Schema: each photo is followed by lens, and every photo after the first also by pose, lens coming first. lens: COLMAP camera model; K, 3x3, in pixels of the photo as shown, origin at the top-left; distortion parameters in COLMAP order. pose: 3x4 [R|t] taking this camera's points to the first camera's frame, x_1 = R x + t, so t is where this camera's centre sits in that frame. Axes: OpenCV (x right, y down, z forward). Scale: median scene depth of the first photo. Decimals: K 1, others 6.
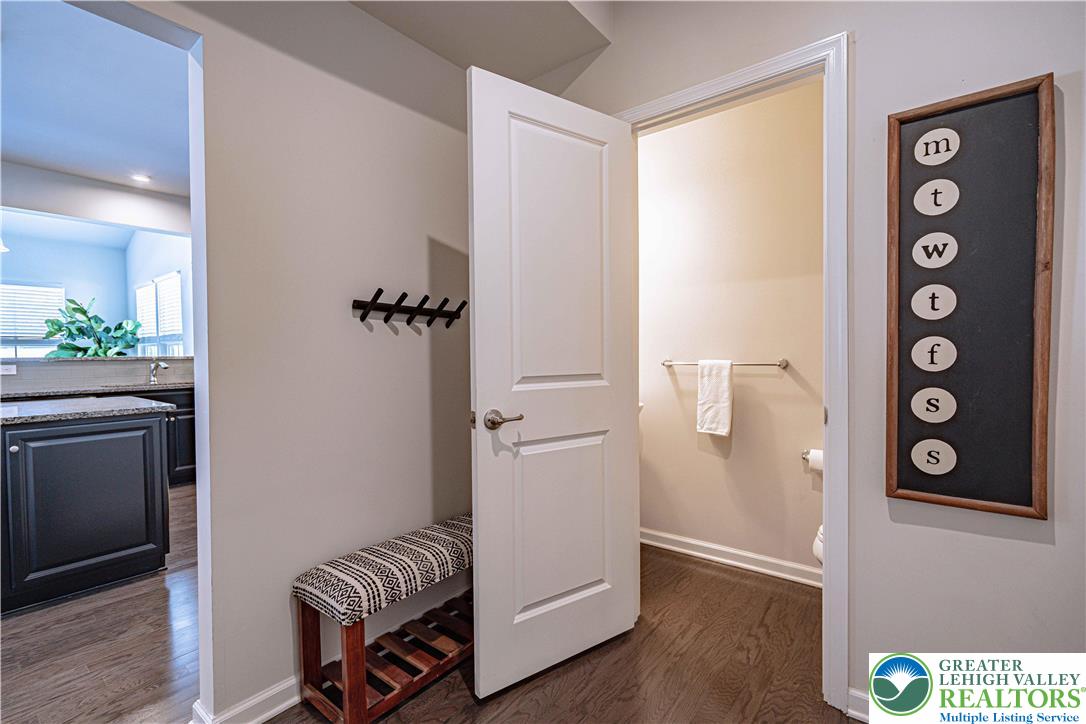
lens RADIAL K [[487.9, 0, 529.9], [0, 487.9, 359.5], [0, 0, 1]] dist [-0.001559, 0.000022]
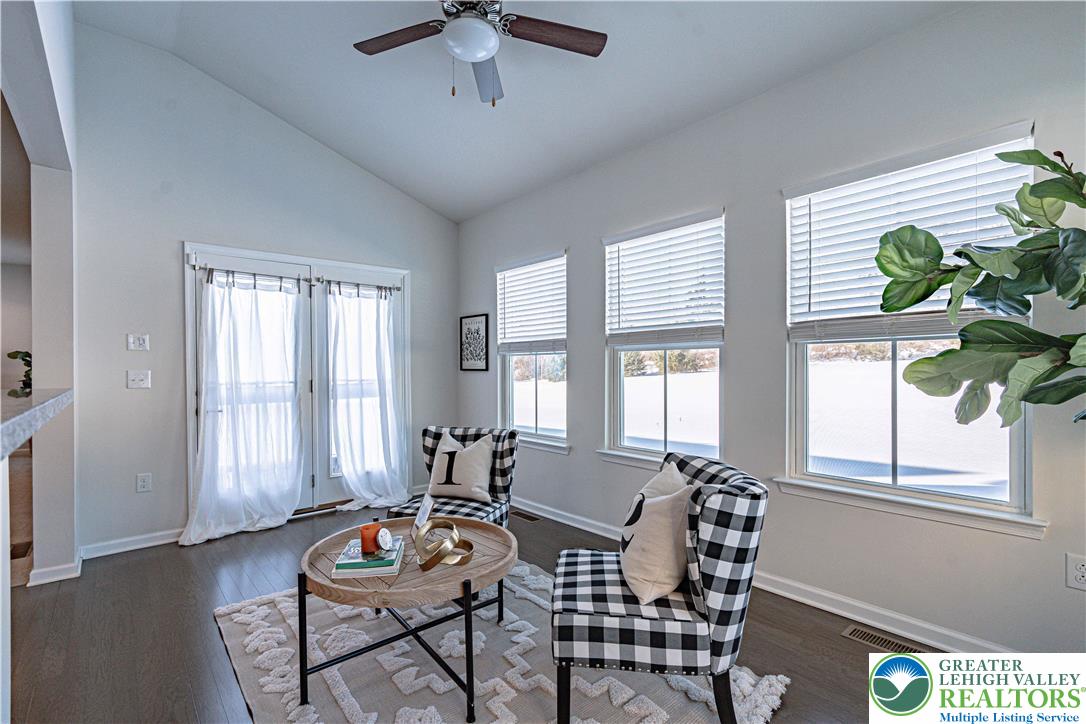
lens RADIAL K [[487.9, 0, 529.9], [0, 487.9, 359.5], [0, 0, 1]] dist [-0.001559, 0.000022]
pose [[-0.189798, -0.000467, -0.981823, -2.521376], [0.003416, 0.999994, -0.001136, -0.055724], [0.981817, -0.003570, -0.189795, 3.128592]]
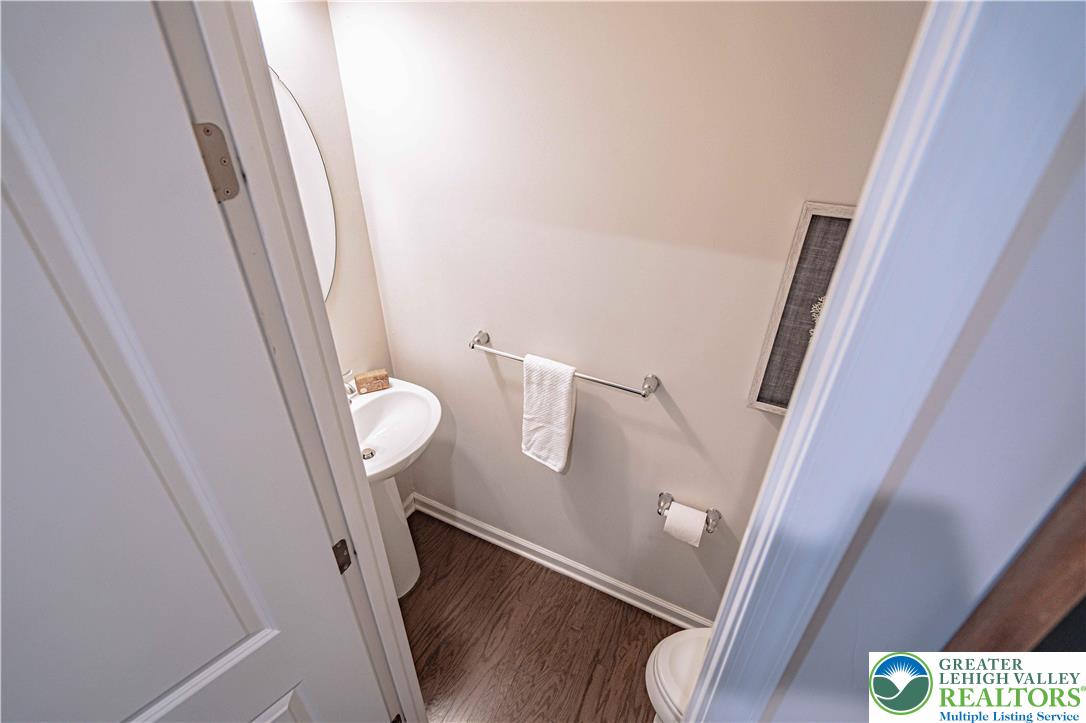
lens RADIAL K [[487.9, 0, 529.9], [0, 487.9, 359.0], [0, 0, 1]] dist [-0.001559, 0.000022]
pose [[0.979941, -0.098302, 0.173357, 0.280627], [-0.004113, 0.859717, 0.510754, -0.333585], [-0.199246, -0.501222, 0.842068, 0.562098]]
